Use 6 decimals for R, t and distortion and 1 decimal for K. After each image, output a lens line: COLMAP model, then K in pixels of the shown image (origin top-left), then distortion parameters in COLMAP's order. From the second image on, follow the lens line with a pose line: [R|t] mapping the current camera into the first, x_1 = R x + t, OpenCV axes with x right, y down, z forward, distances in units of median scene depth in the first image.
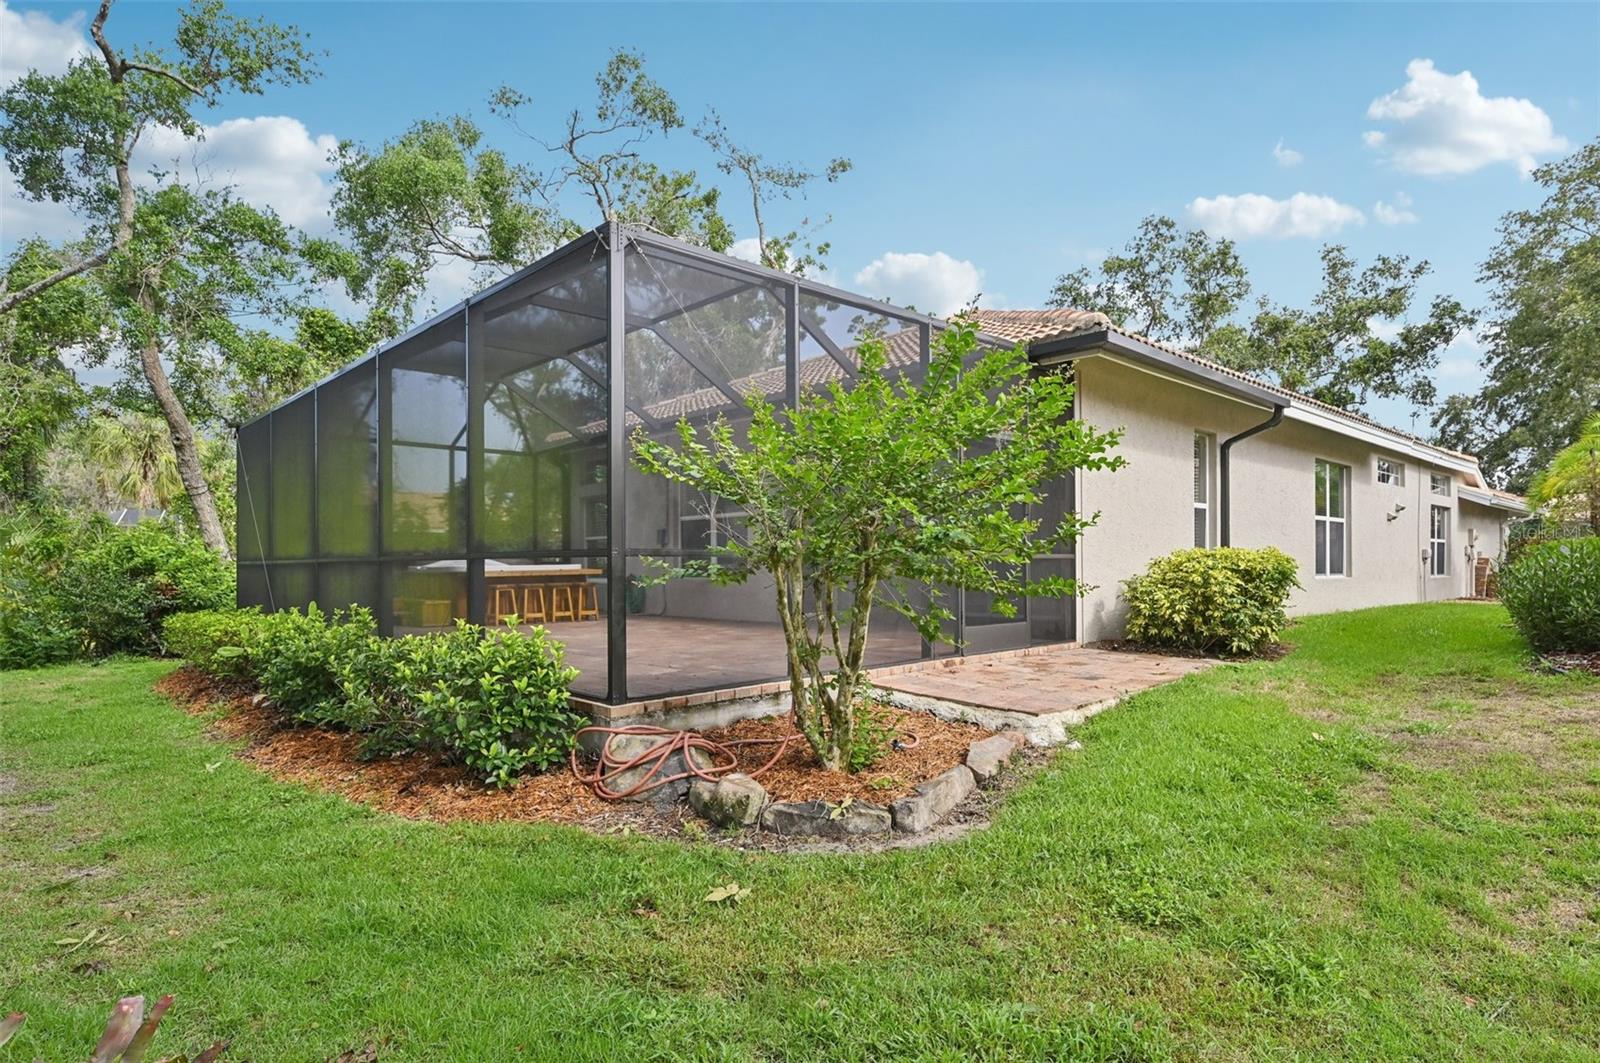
lens RADIAL K [[868.0, 0, 801.4], [0, 868.0, 563.1], [0, 0, 1]] dist [0.002171, 0.000272]
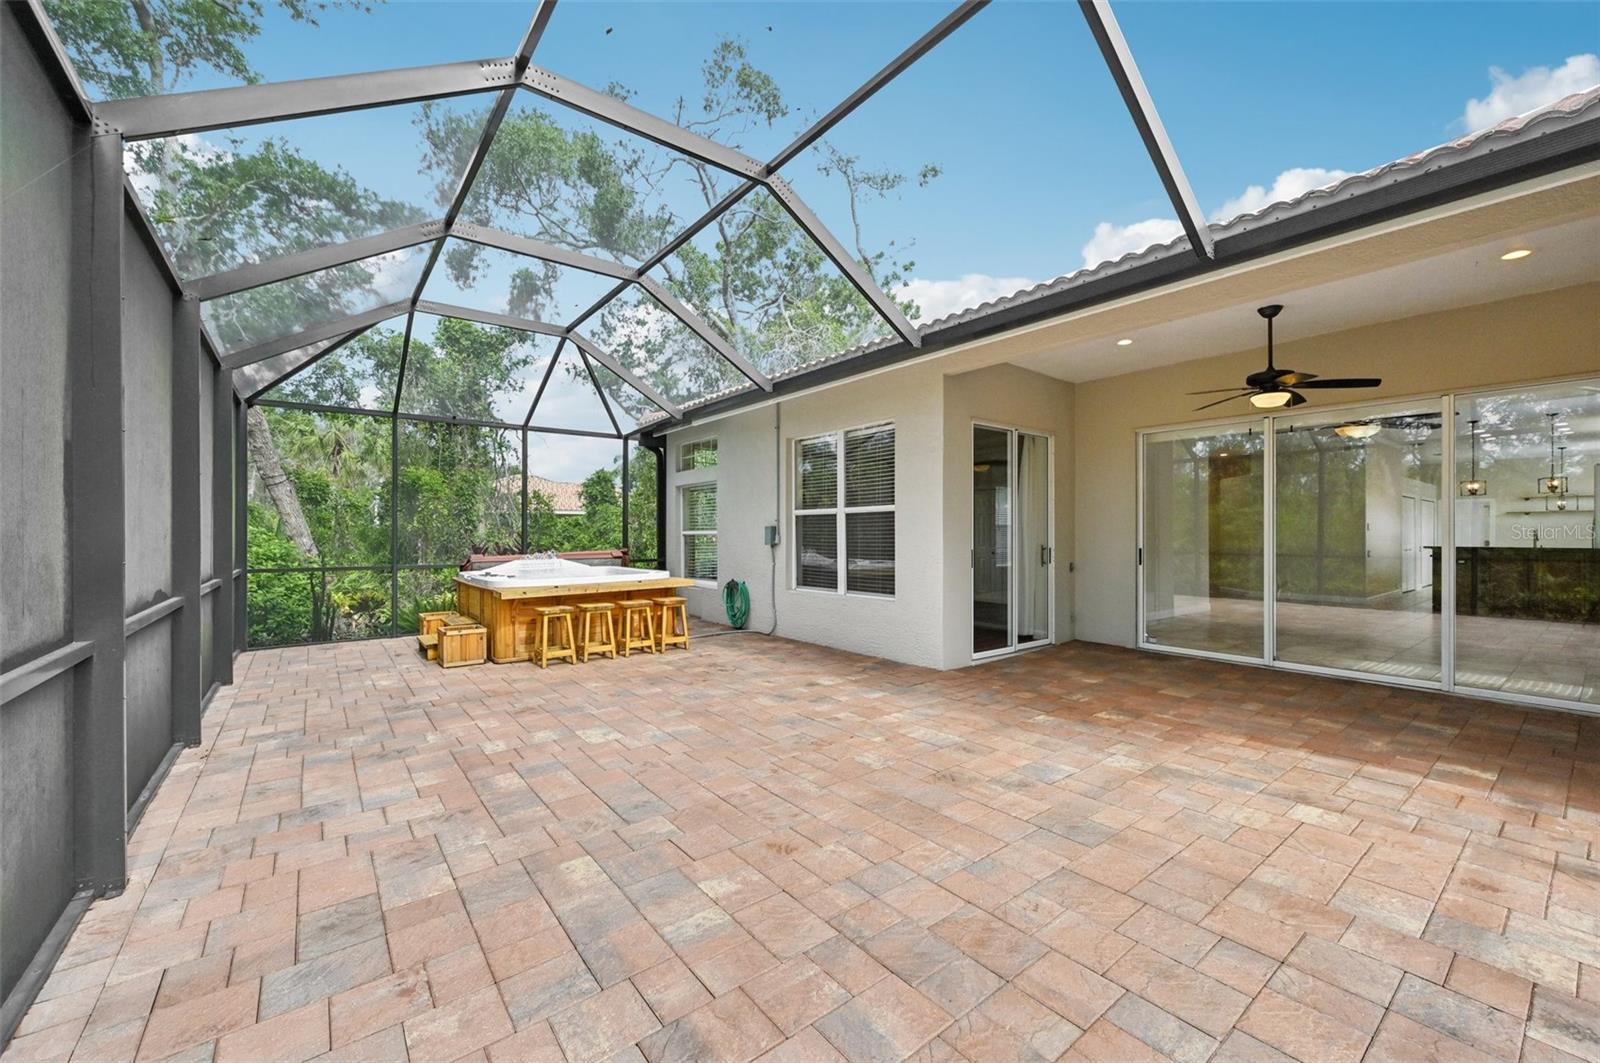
lens RADIAL K [[633.8, 0, 800.0], [0, 633.8, 531.5], [0, 0, 1]] dist [-0.000868, -0.000027]
pose [[0.995576, 0.002245, -0.093933, -0.052233], [-0.002433, 0.999995, -0.001892, -0.021055], [0.093928, 0.002112, 0.995577, 0.278276]]
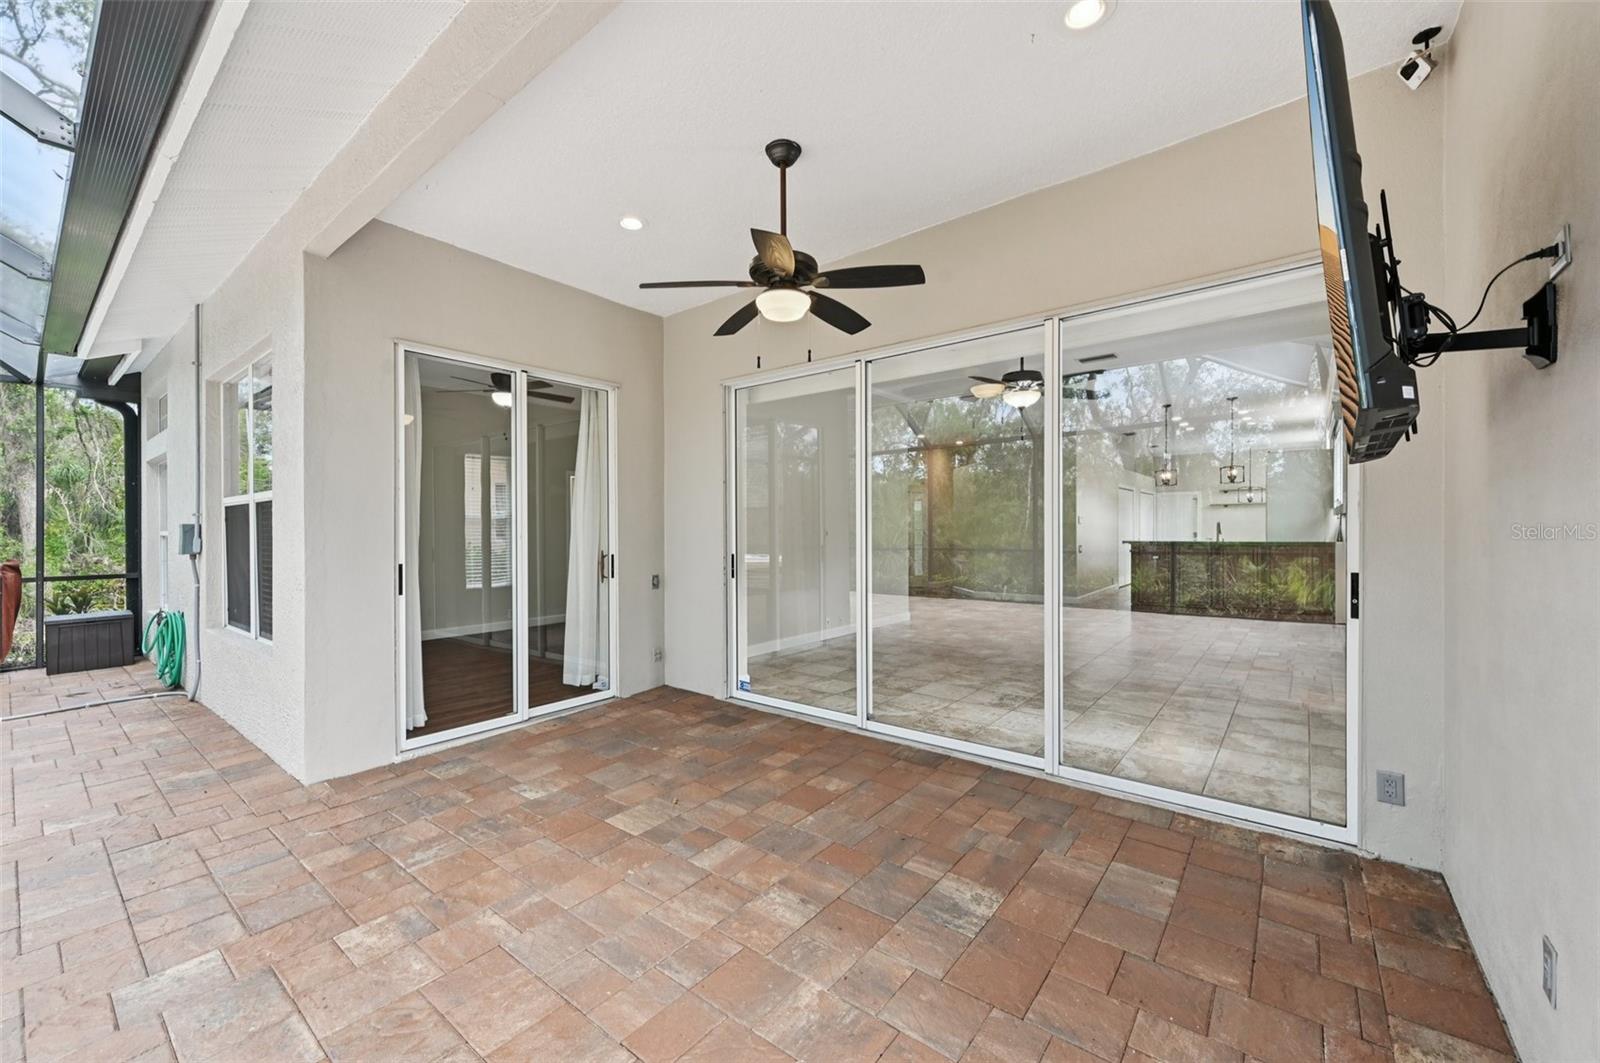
lens RADIAL K [[633.8, 0, 800.0], [0, 633.8, 531.5], [0, 0, 1]] dist [-0.000868, -0.000027]
pose [[0.989835, -0.005572, 0.142108, 0.075454], [0.004342, 0.999950, 0.008964, -0.023361], [-0.142151, -0.008255, 0.989811, 0.385654]]
